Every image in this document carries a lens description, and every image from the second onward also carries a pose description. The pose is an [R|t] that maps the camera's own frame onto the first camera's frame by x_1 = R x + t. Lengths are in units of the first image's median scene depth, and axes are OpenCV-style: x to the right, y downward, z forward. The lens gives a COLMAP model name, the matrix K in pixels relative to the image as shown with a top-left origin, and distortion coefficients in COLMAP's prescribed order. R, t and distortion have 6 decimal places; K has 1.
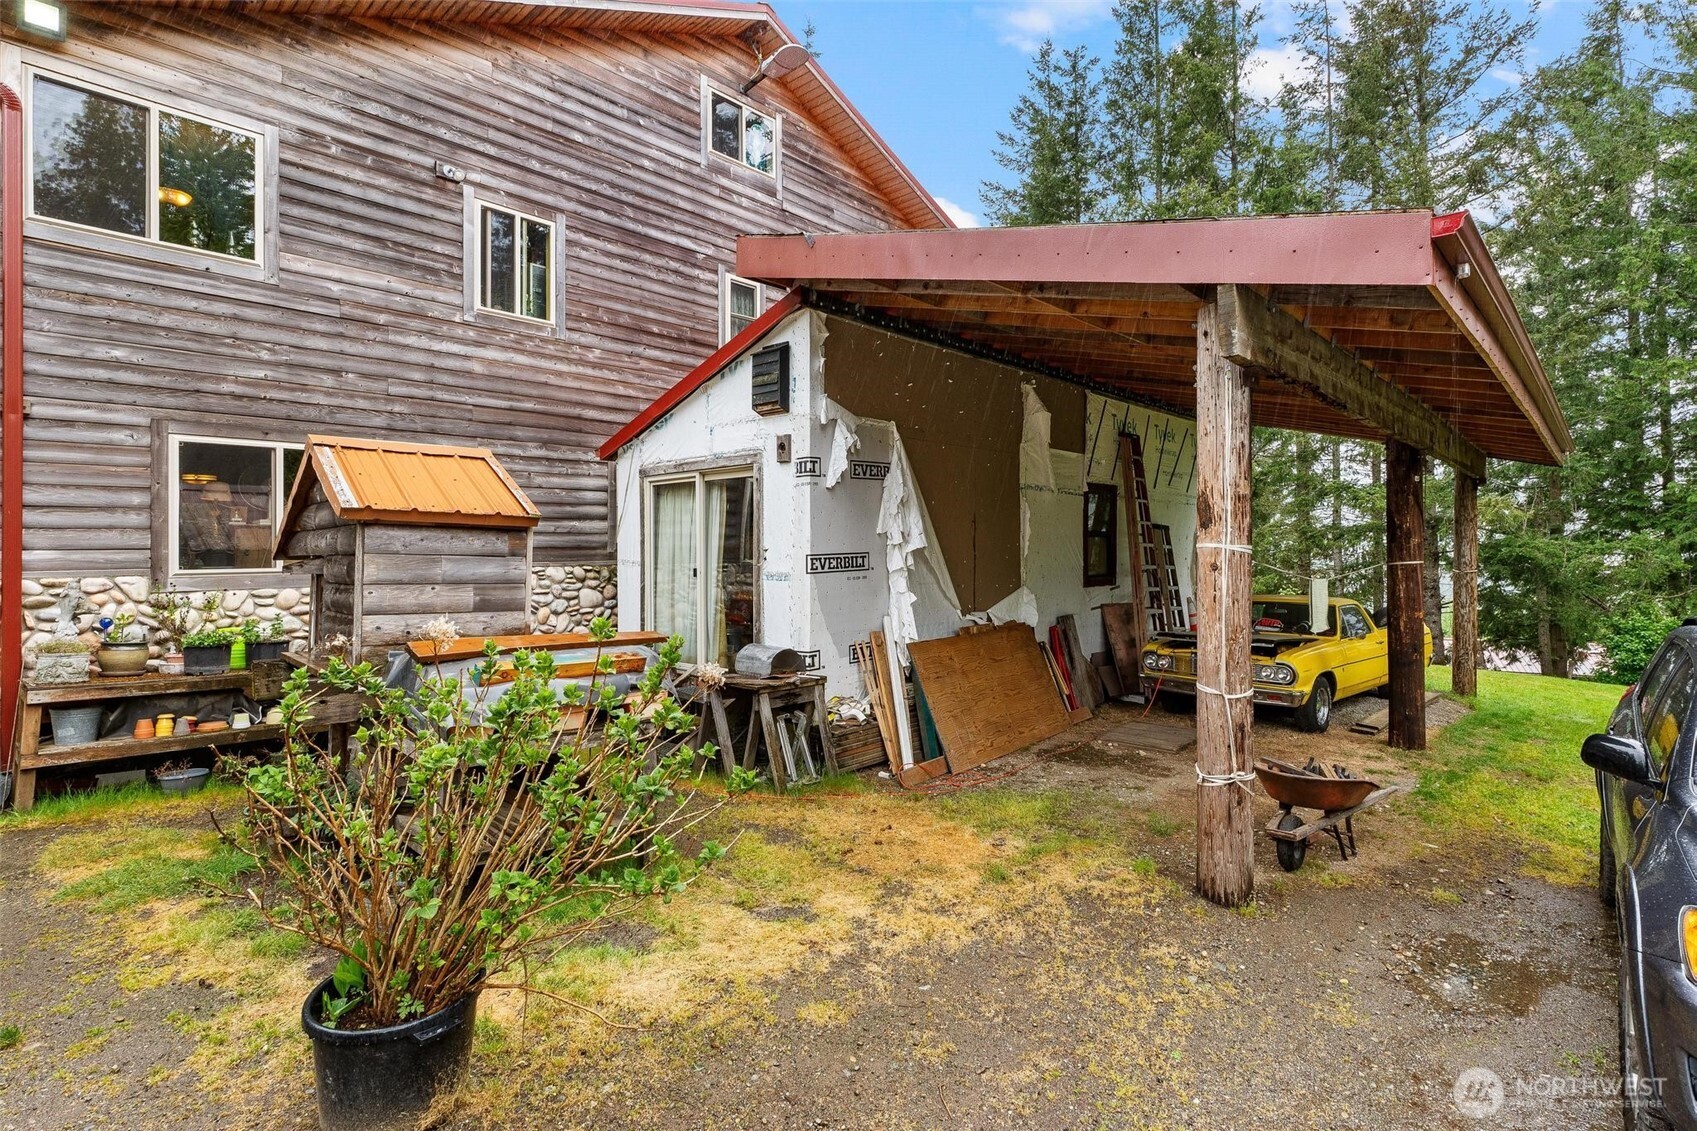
lens RADIAL K [[815.4, 0, 854.2], [0, 815.4, 549.5], [0, 0, 1]] dist [-0.001446, -0.000025]
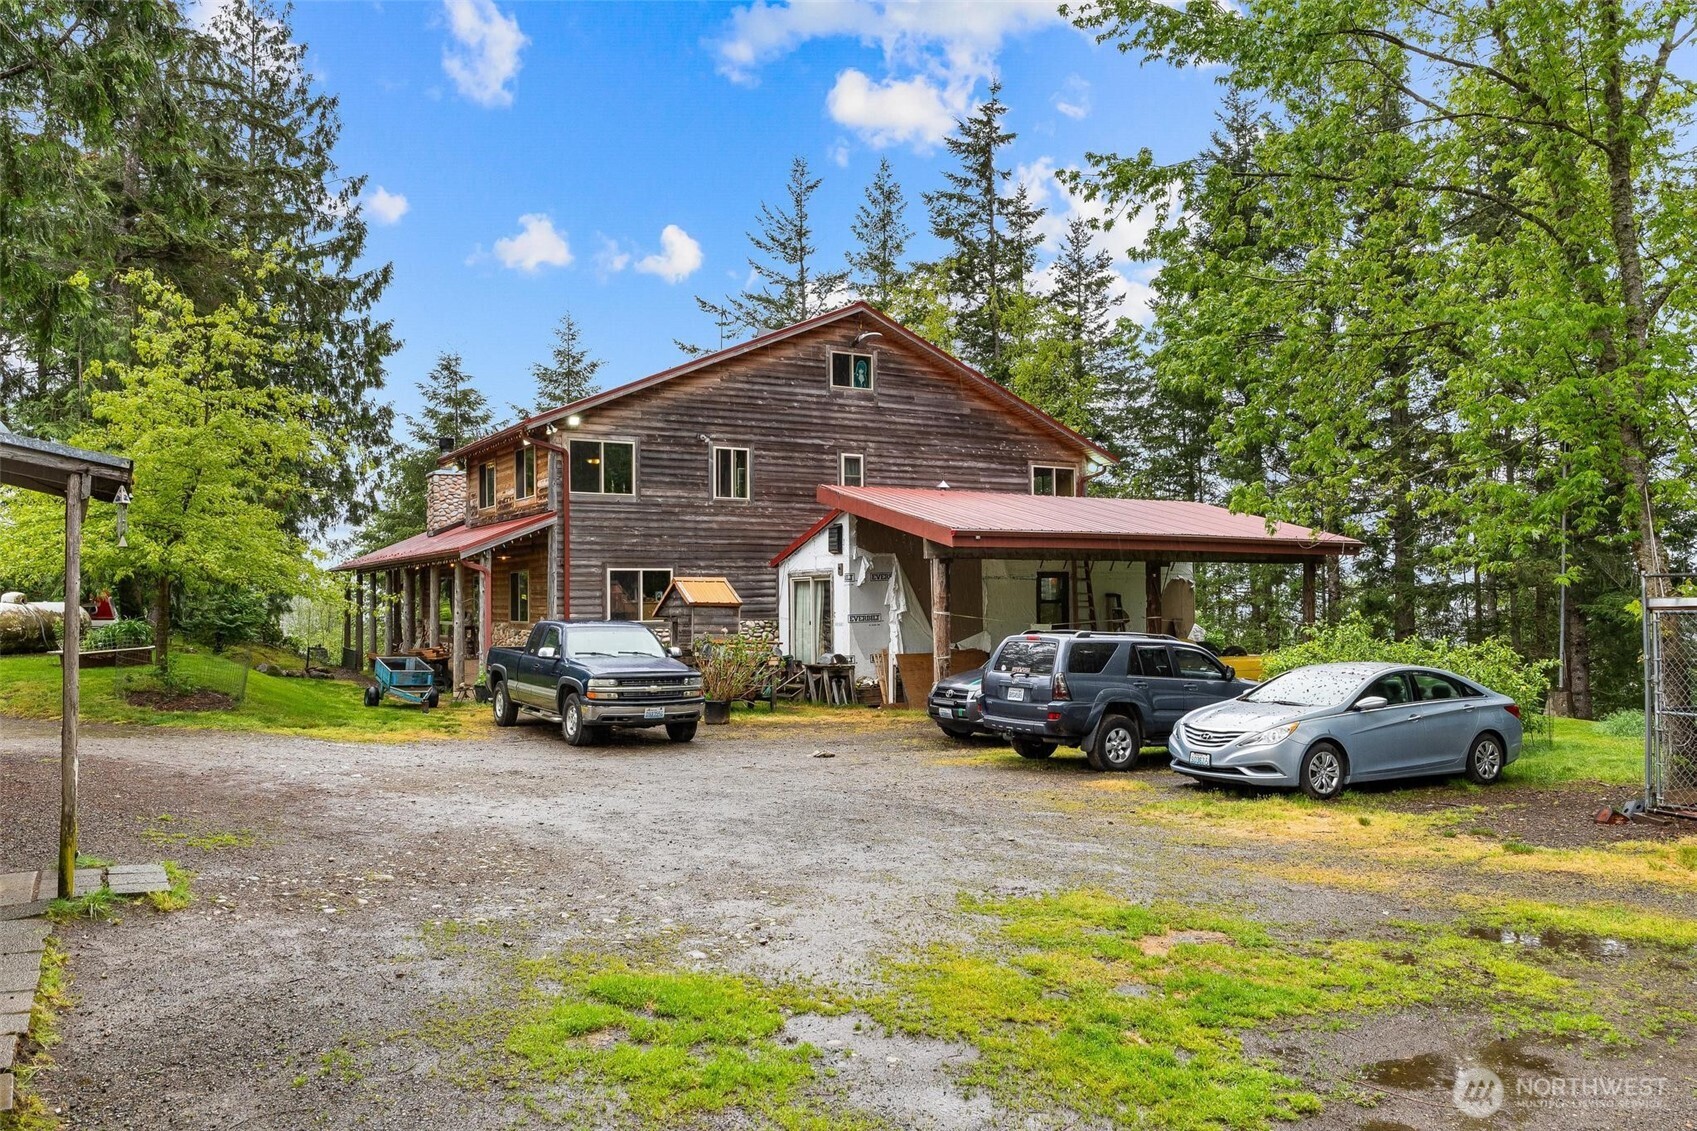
lens RADIAL K [[1398.3, 0, 848.5], [0, 1398.3, 565.5], [0, 0, 1]] dist [-0.000175, -0.000096]
pose [[0.956746, -0.011243, -0.290707, 1.038248], [0.004614, 0.999714, -0.023480, -0.038522], [0.290888, 0.021123, 0.956524, -2.662649]]
